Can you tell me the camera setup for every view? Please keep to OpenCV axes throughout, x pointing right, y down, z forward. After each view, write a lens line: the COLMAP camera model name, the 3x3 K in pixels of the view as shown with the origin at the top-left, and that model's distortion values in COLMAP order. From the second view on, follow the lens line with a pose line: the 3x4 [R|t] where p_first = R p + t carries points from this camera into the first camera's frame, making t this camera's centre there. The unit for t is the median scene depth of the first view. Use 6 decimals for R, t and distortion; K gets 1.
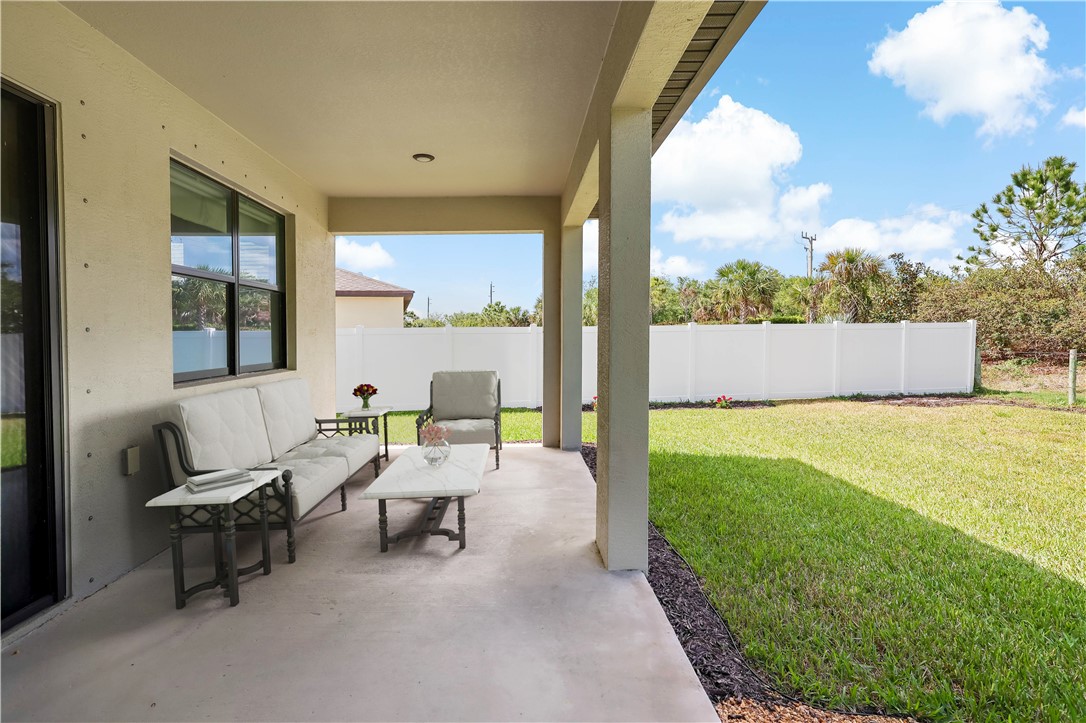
lens RADIAL K [[515.1, 0, 536.5], [0, 515.1, 352.9], [0, 0, 1]] dist [-0.001536, 0.000529]
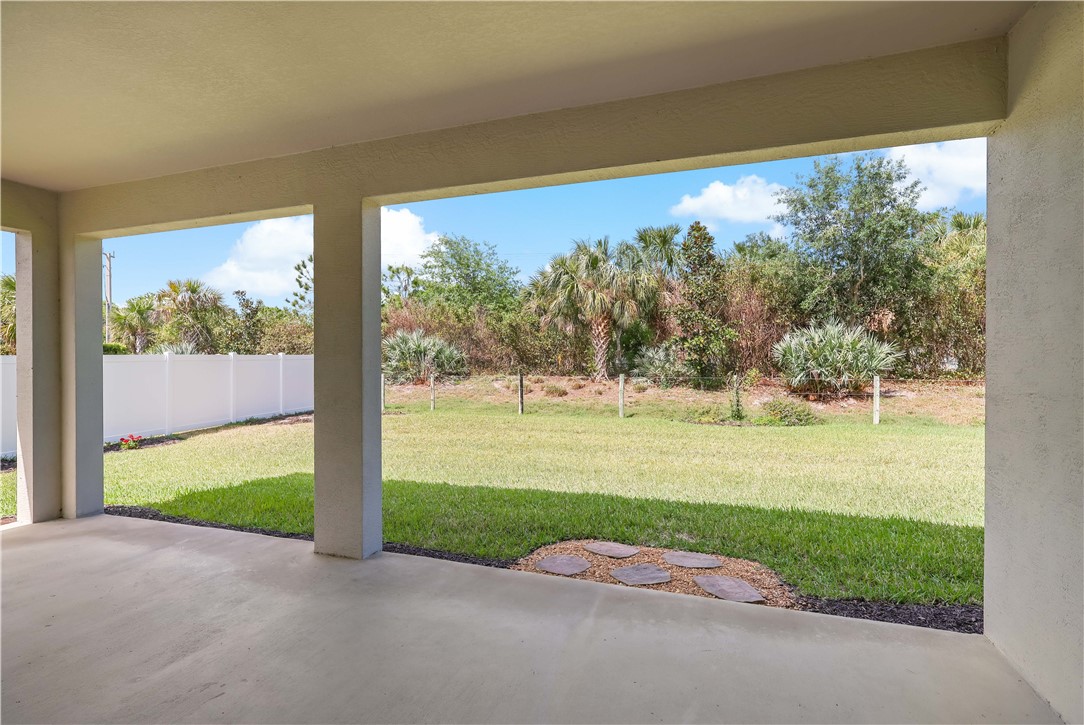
lens RADIAL K [[514.1, 0, 543.7], [0, 514.1, 361.9], [0, 0, 1]] dist [-0.001536, 0.000529]
pose [[0.342556, -0.001247, 0.939497, -0.112739], [0.038134, 0.999193, -0.012579, -0.001820], [-0.938723, 0.040136, 0.342327, 0.020787]]
